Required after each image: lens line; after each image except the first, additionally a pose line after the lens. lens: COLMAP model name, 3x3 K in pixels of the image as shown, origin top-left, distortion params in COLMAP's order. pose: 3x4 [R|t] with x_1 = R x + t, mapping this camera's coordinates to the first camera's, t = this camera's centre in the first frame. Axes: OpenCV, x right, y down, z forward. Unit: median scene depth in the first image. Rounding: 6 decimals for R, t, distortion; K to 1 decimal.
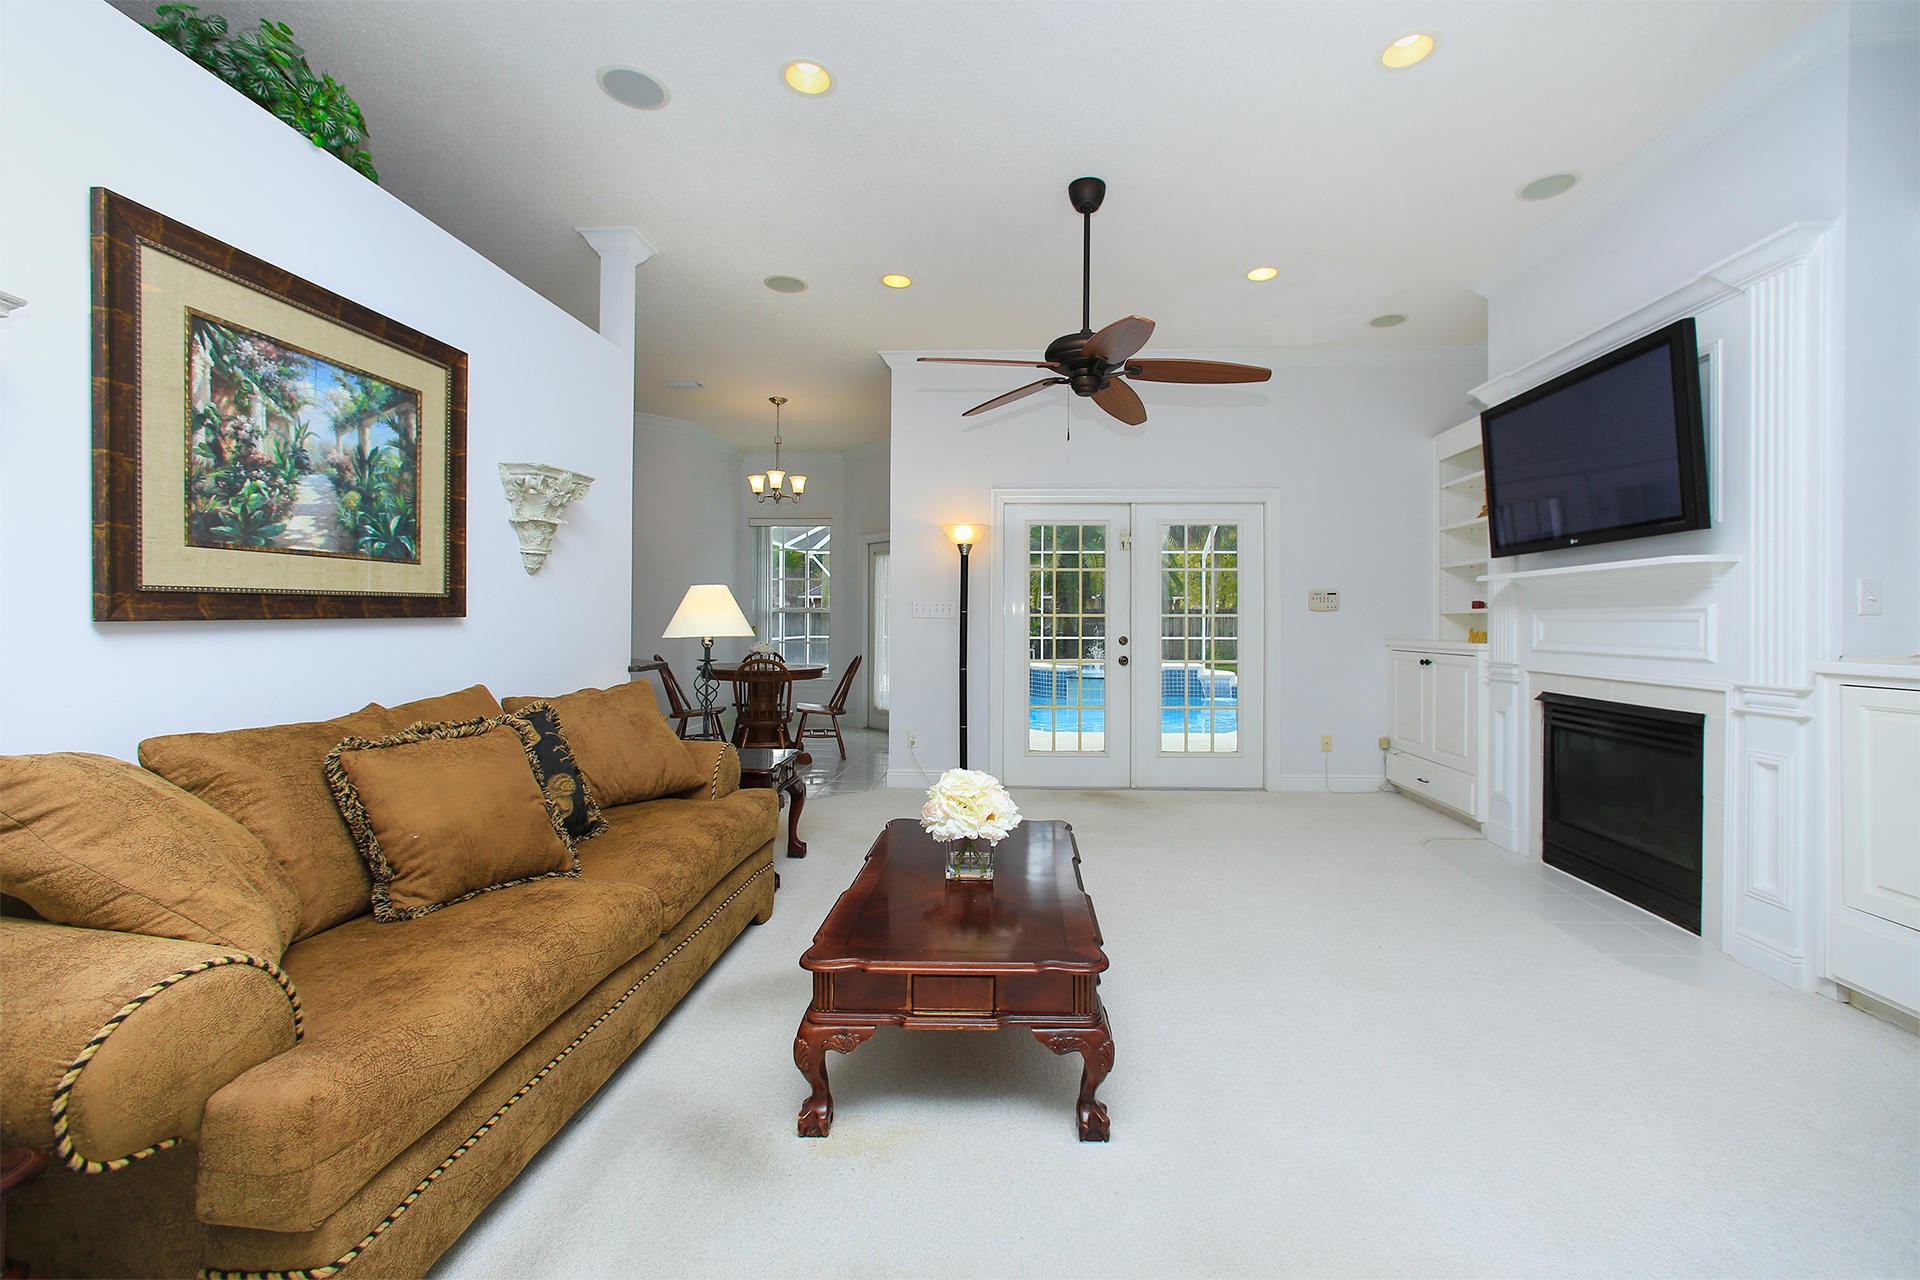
lens RADIAL K [[783.9, 0, 992.7], [0, 783.9, 625.7], [0, 0, 1]] dist [-0.031924, 0.009229]
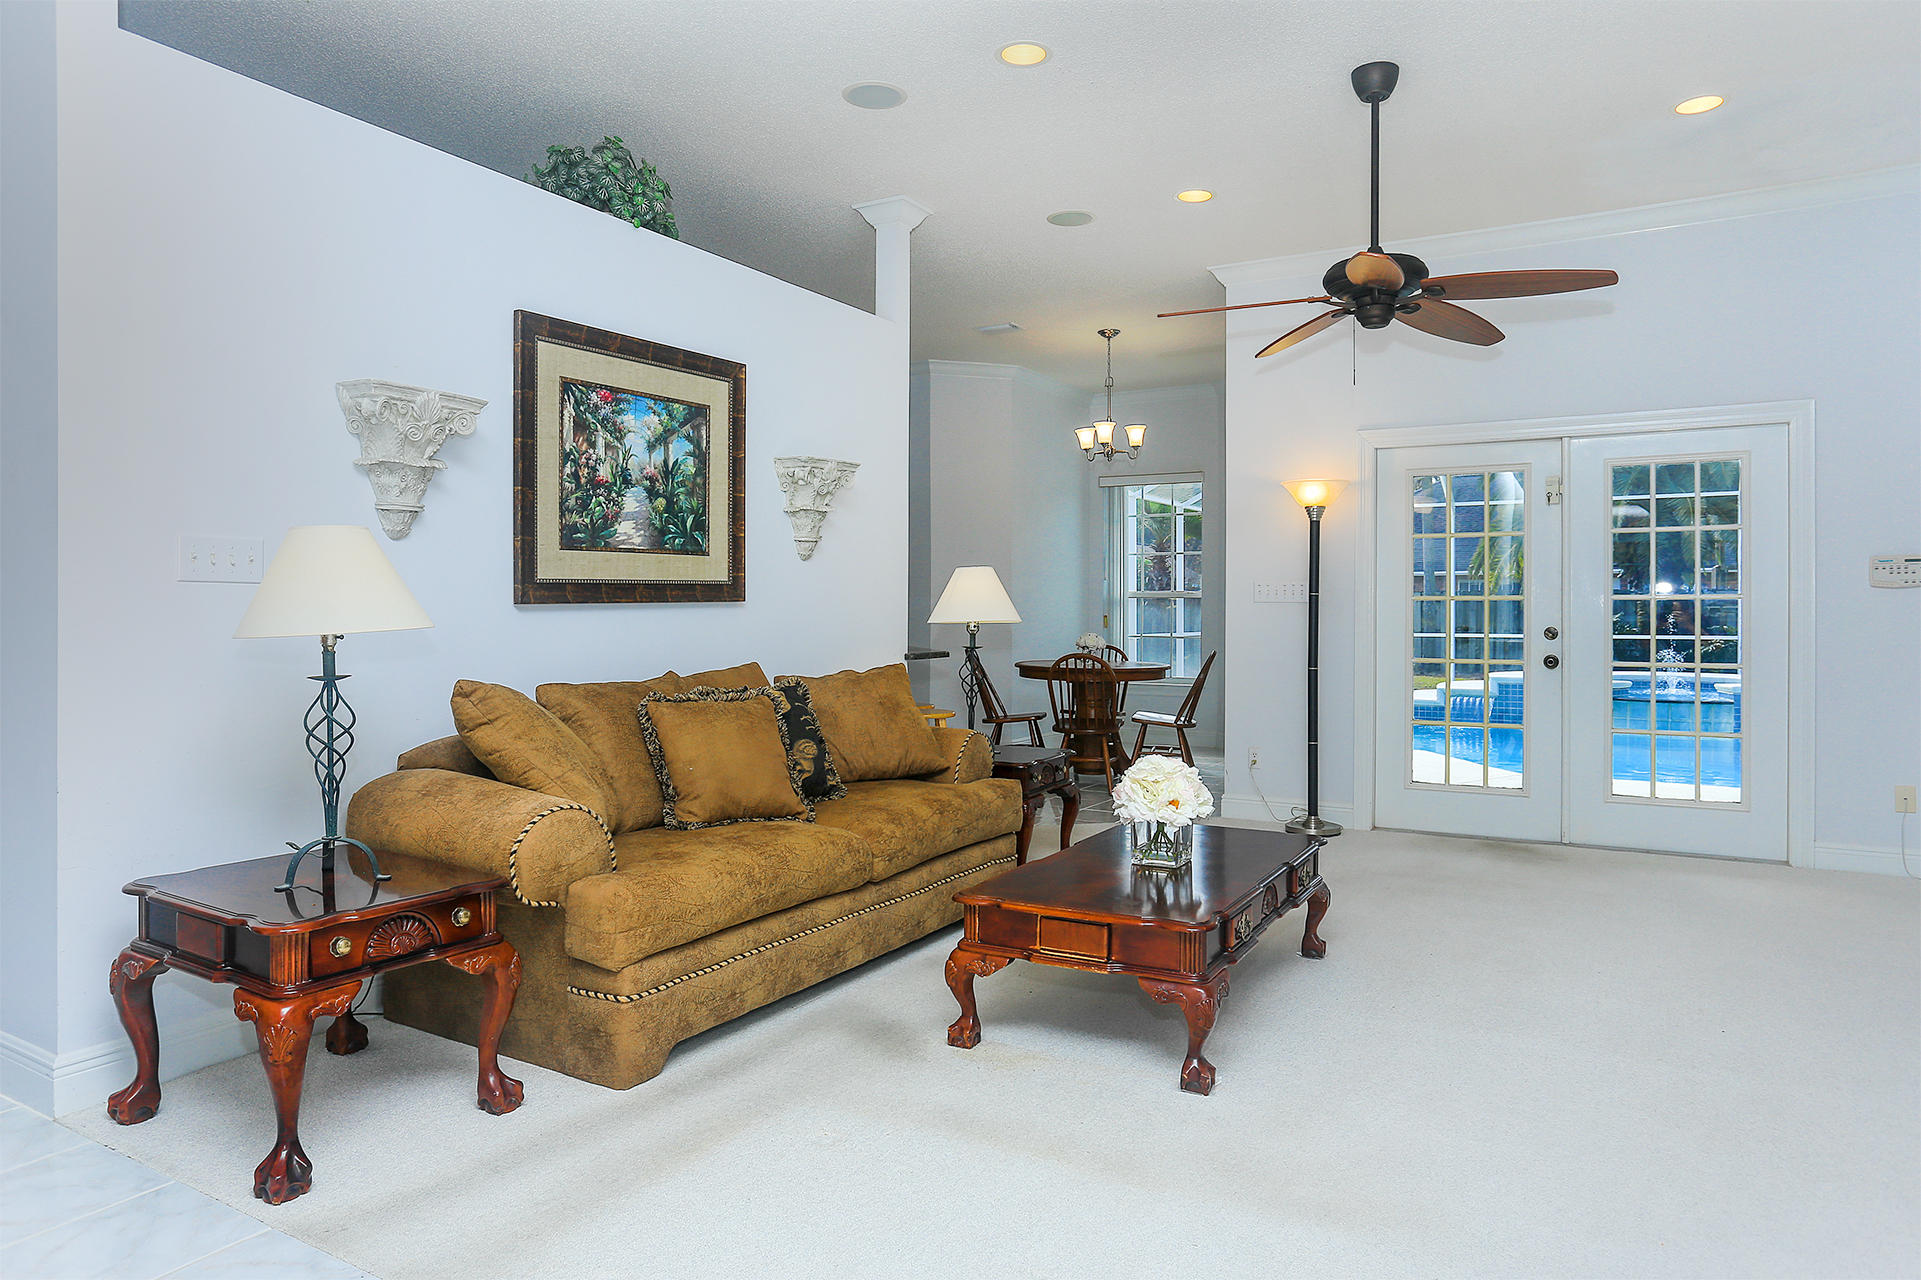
lens RADIAL K [[1221.9, 0, 960.5], [0, 1221.9, 640.0], [0, 0, 1]] dist [-0.131301, 0.118731]
pose [[0.880470, 0.007944, -0.474035, 0.498218], [-0.000523, 0.999875, 0.015785, 0.019713], [0.474102, -0.013651, 0.880364, -0.465838]]
